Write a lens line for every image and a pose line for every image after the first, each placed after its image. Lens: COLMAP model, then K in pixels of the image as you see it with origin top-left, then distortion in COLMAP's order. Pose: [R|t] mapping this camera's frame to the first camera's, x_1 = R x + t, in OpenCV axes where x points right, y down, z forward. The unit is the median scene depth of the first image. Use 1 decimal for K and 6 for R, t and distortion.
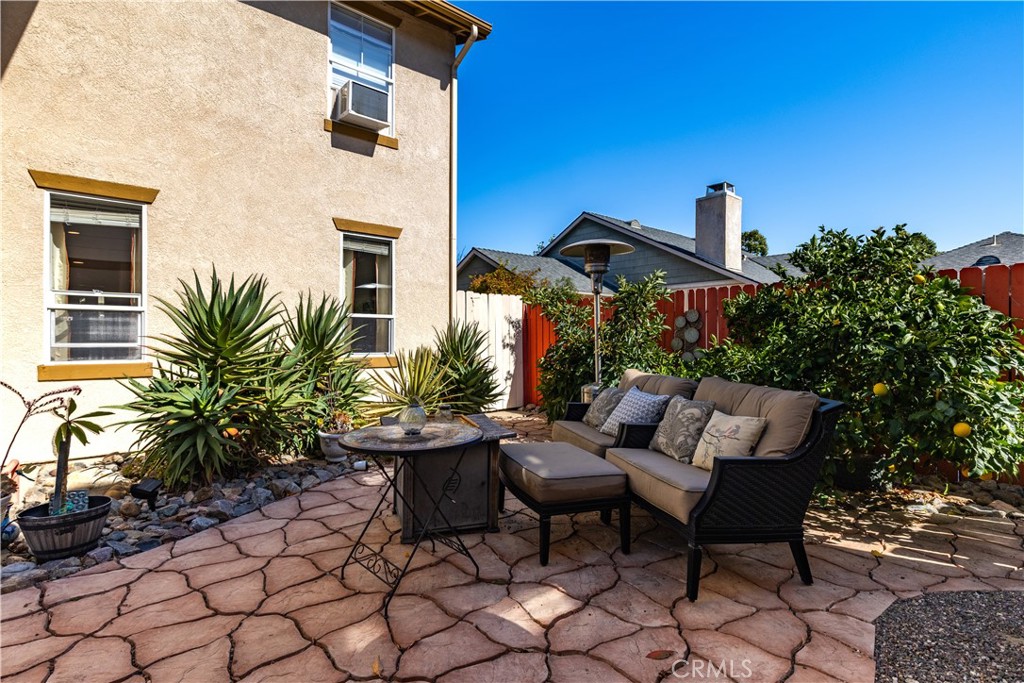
lens RADIAL K [[493.8, 0, 512.0], [0, 493.8, 341.5], [0, 0, 1]] dist [-0.002274, -0.000129]
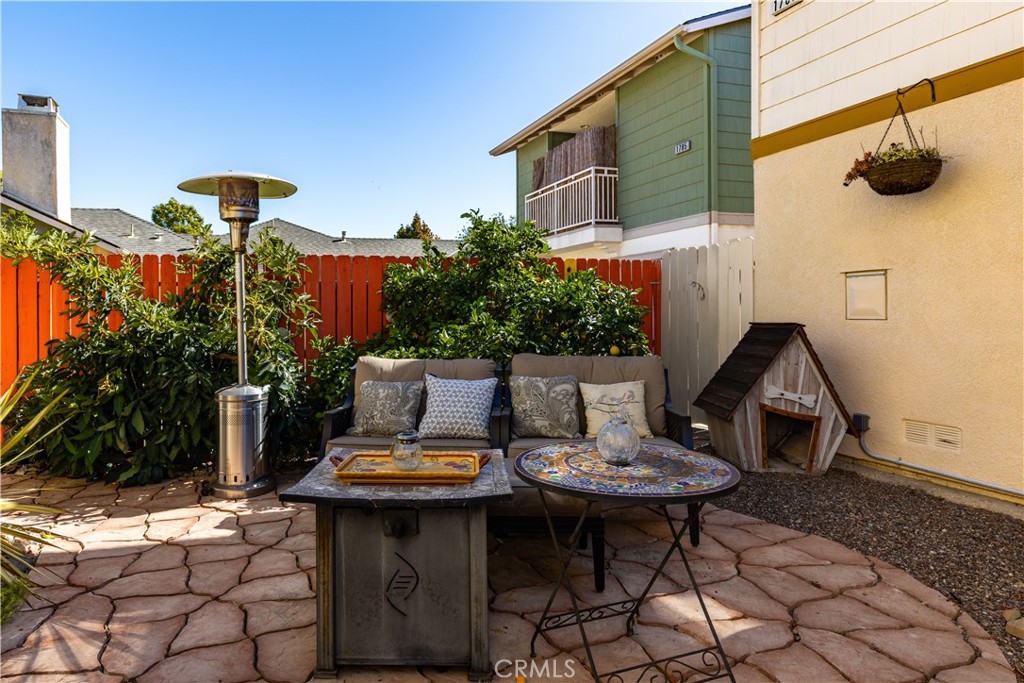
lens RADIAL K [[622.3, 0, 429.8], [0, 622.3, 307.3], [0, 0, 1]] dist [0.003799, 0.003218]
pose [[0.382207, -0.002606, 0.924073, -0.938999], [0.022226, 0.999733, -0.006373, -0.019409], [-0.923809, 0.022974, 0.382163, 0.797980]]
